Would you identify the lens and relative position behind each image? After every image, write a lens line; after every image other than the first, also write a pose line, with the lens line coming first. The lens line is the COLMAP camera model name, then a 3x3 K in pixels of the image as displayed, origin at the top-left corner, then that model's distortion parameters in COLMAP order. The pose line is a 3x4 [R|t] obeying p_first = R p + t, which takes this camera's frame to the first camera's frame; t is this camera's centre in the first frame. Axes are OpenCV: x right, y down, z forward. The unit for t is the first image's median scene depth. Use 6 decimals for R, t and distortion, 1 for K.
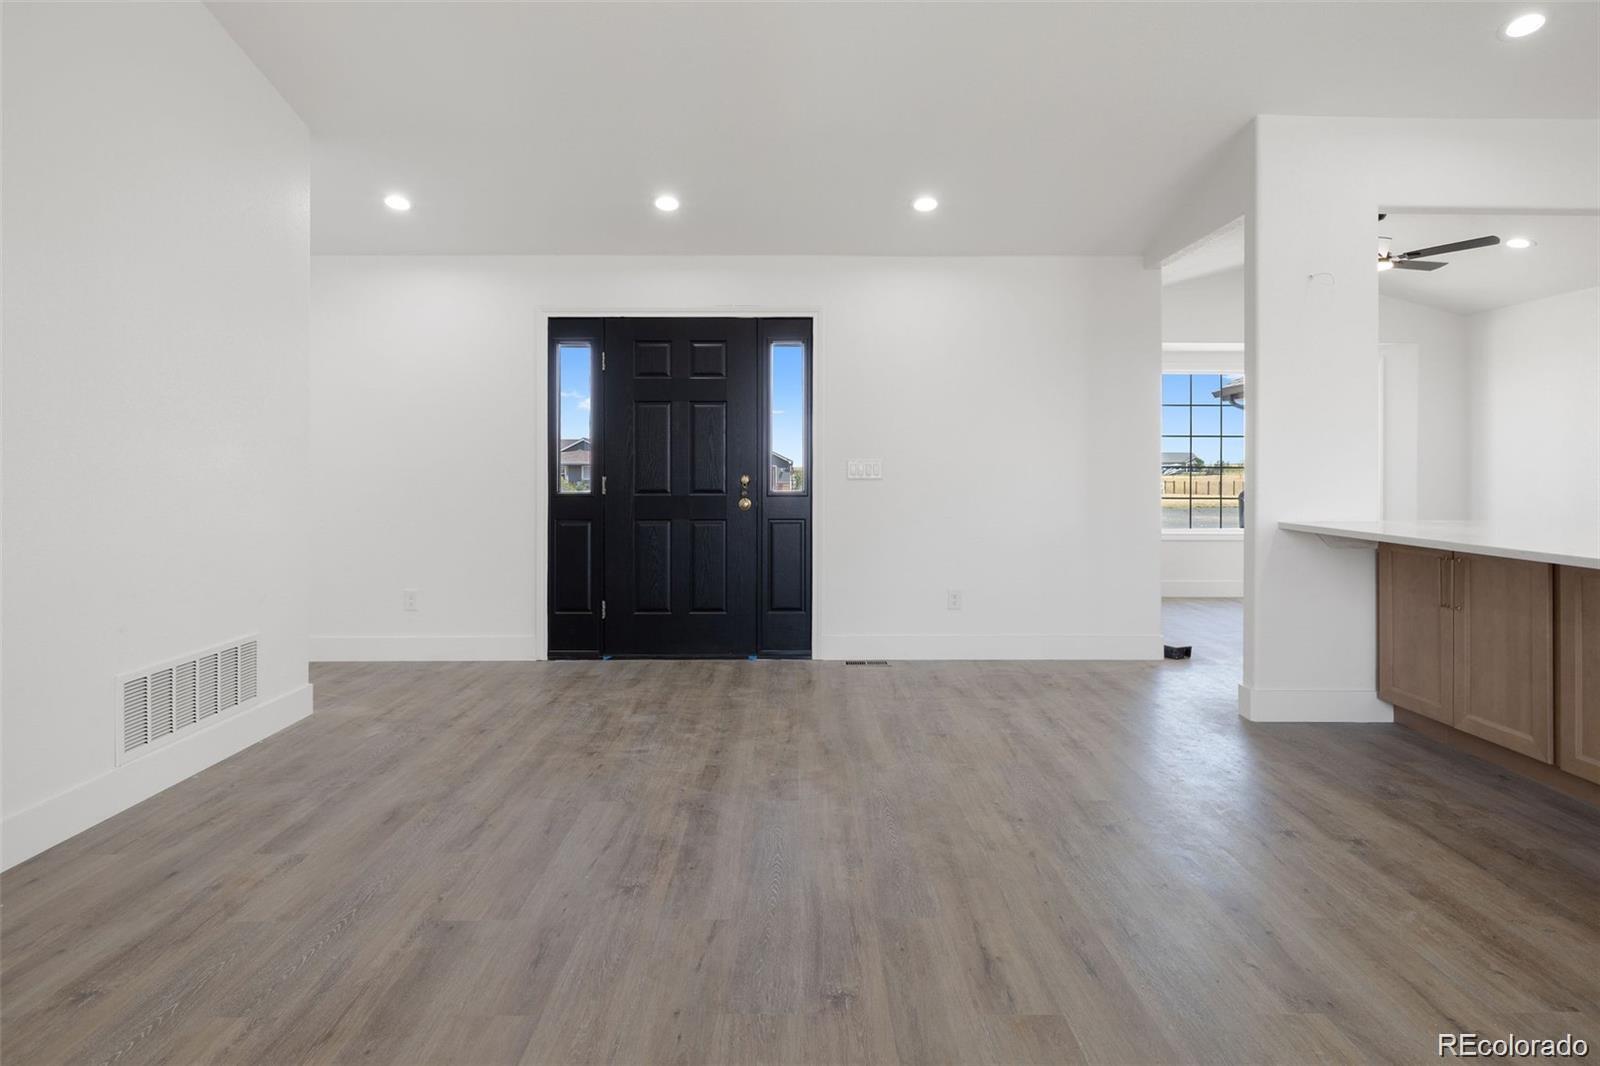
lens RADIAL K [[911.6, 0, 800.1], [0, 911.6, 466.0], [0, 0, 1]] dist [-0.000399, -0.000849]
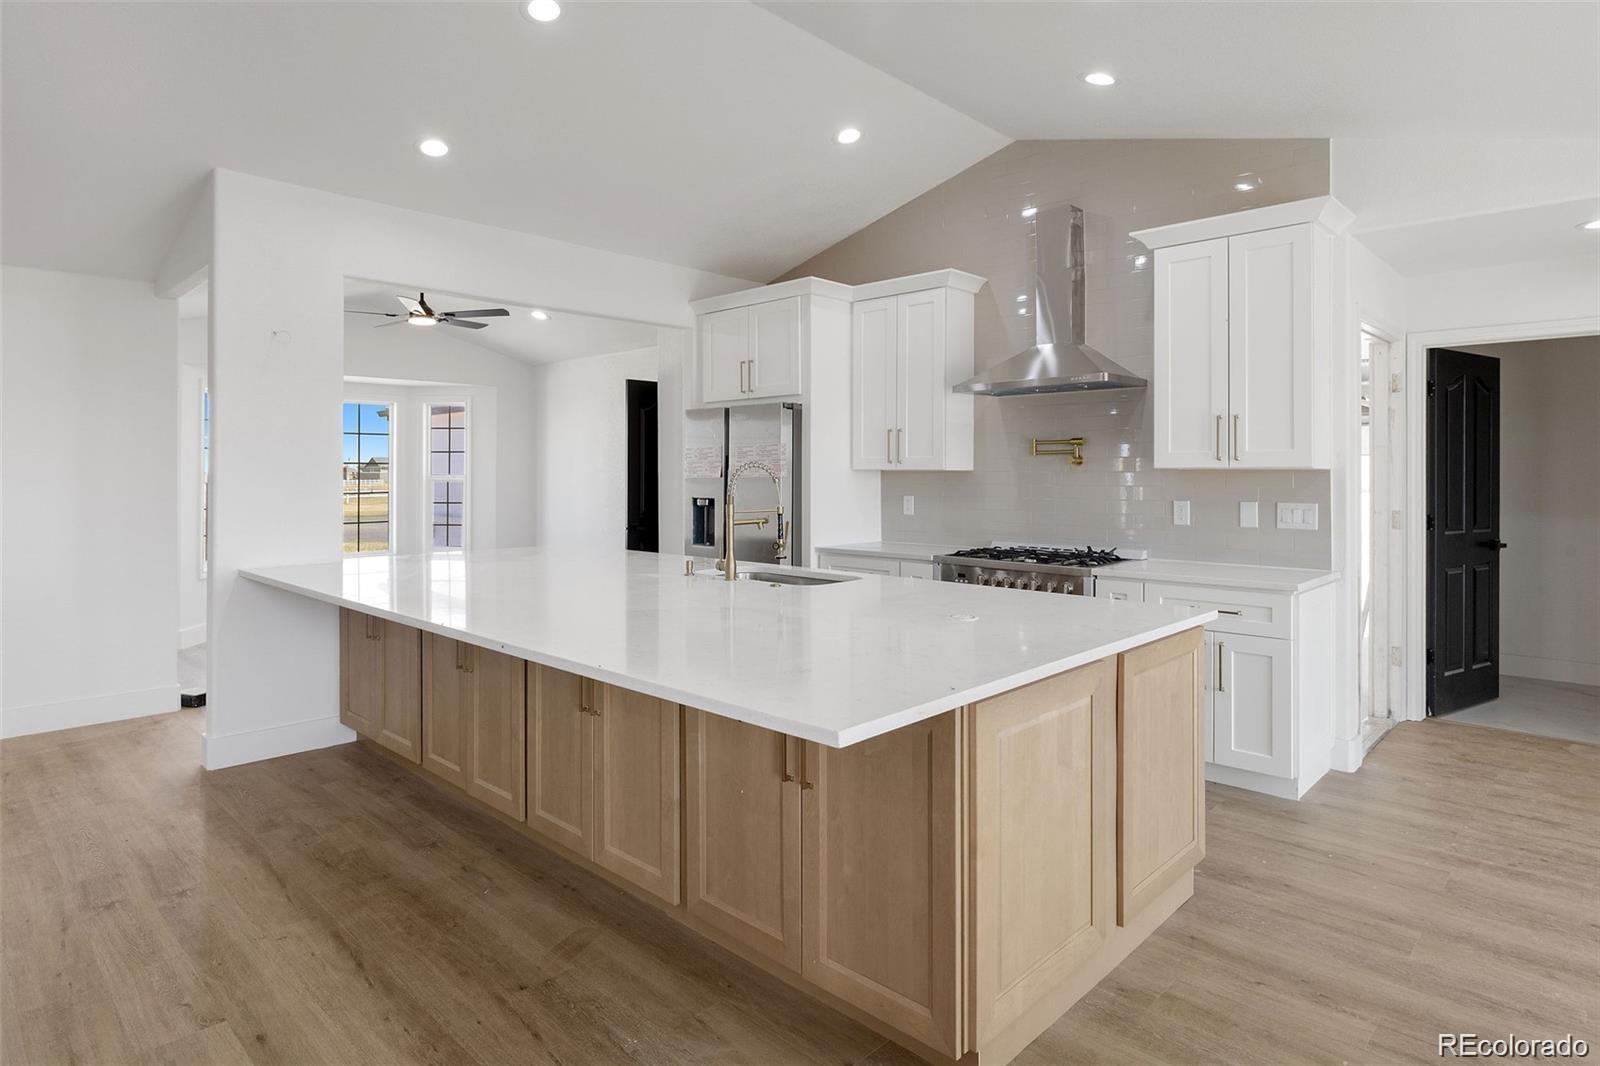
lens RADIAL K [[887.2, 0, 804.7], [0, 887.2, 472.4], [0, 0, 1]] dist [0.000153, 0.000410]
pose [[0.708506, -0.005350, 0.705685, 0.212089], [0.003334, 0.999985, 0.004234, -0.038786], [-0.705697, -0.000647, 0.708514, -0.120460]]
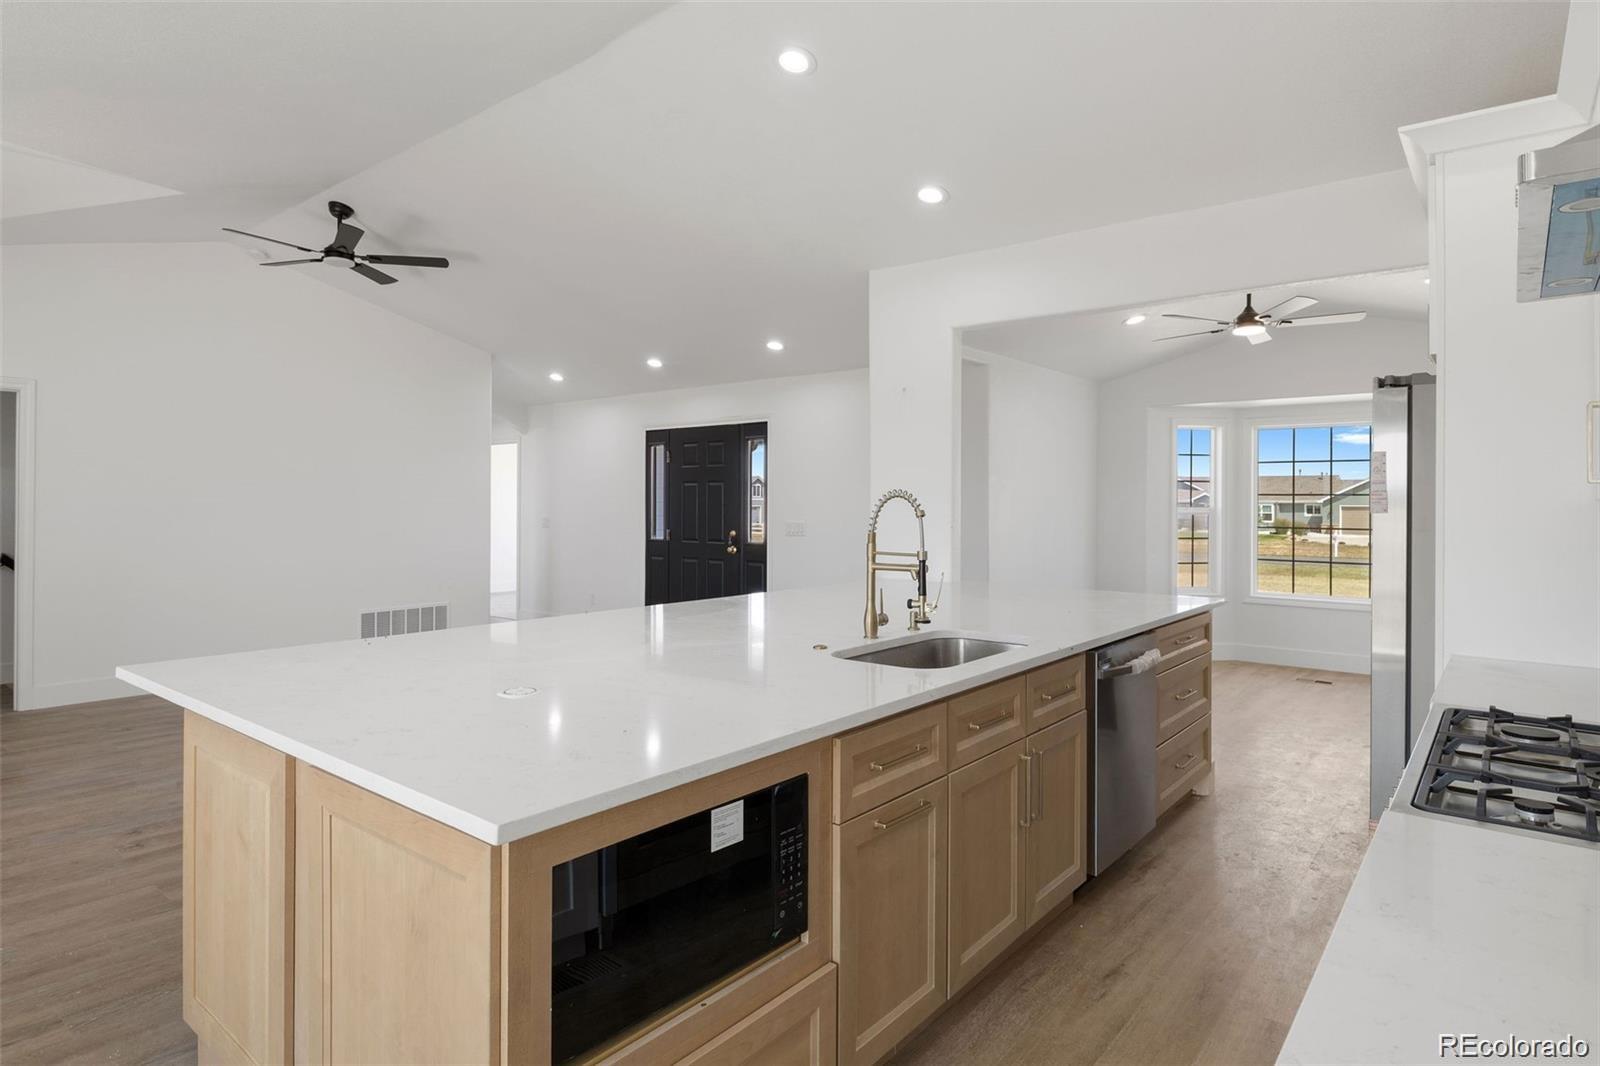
lens RADIAL K [[885.8, 0, 800.2], [0, 885.8, 501.7], [0, 0, 1]] dist [0.001017, -0.000608]
pose [[0.769582, 0.001019, -0.638547, 0.949313], [-0.003024, 0.999993, -0.002049, -0.034396], [0.638540, 0.003508, 0.769580, -0.043438]]
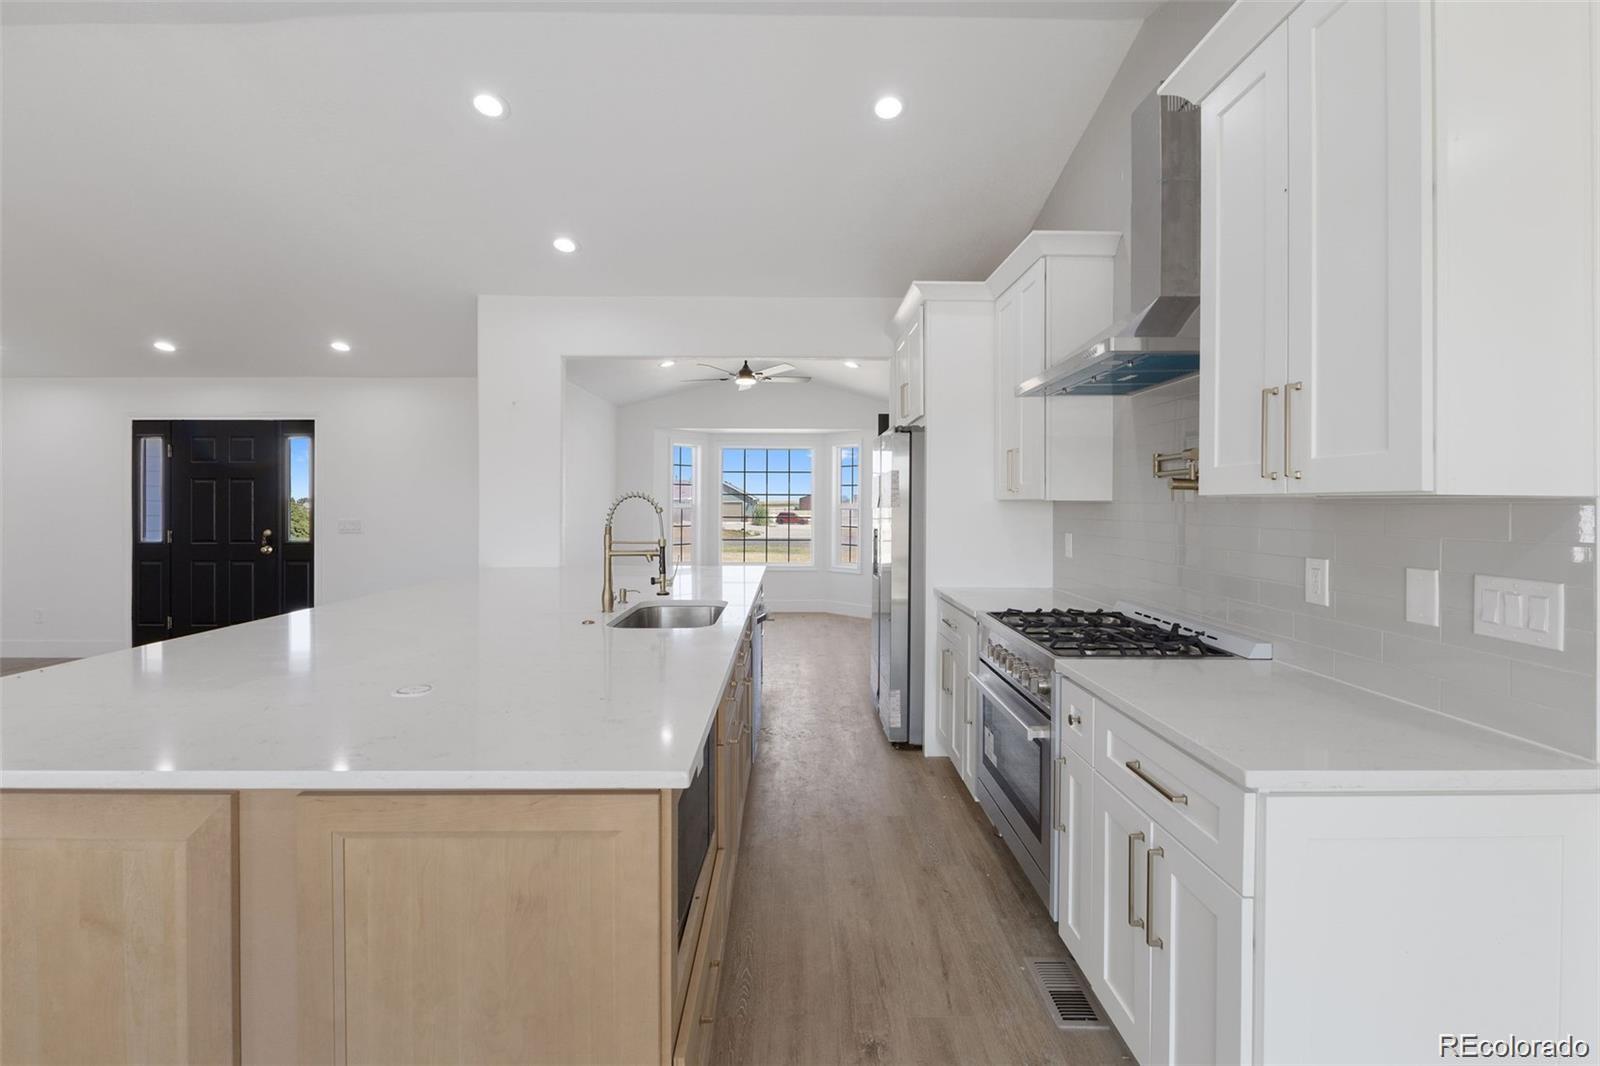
lens RADIAL K [[726.7, 0, 795.3], [0, 726.7, 499.8], [0, 0, 1]] dist [-0.002339, -0.000359]
pose [[0.999972, 0.000302, -0.007421, 0.783779], [-0.000315, 0.999998, -0.001764, -0.035586], [0.007420, 0.001767, 0.999971, -0.141605]]
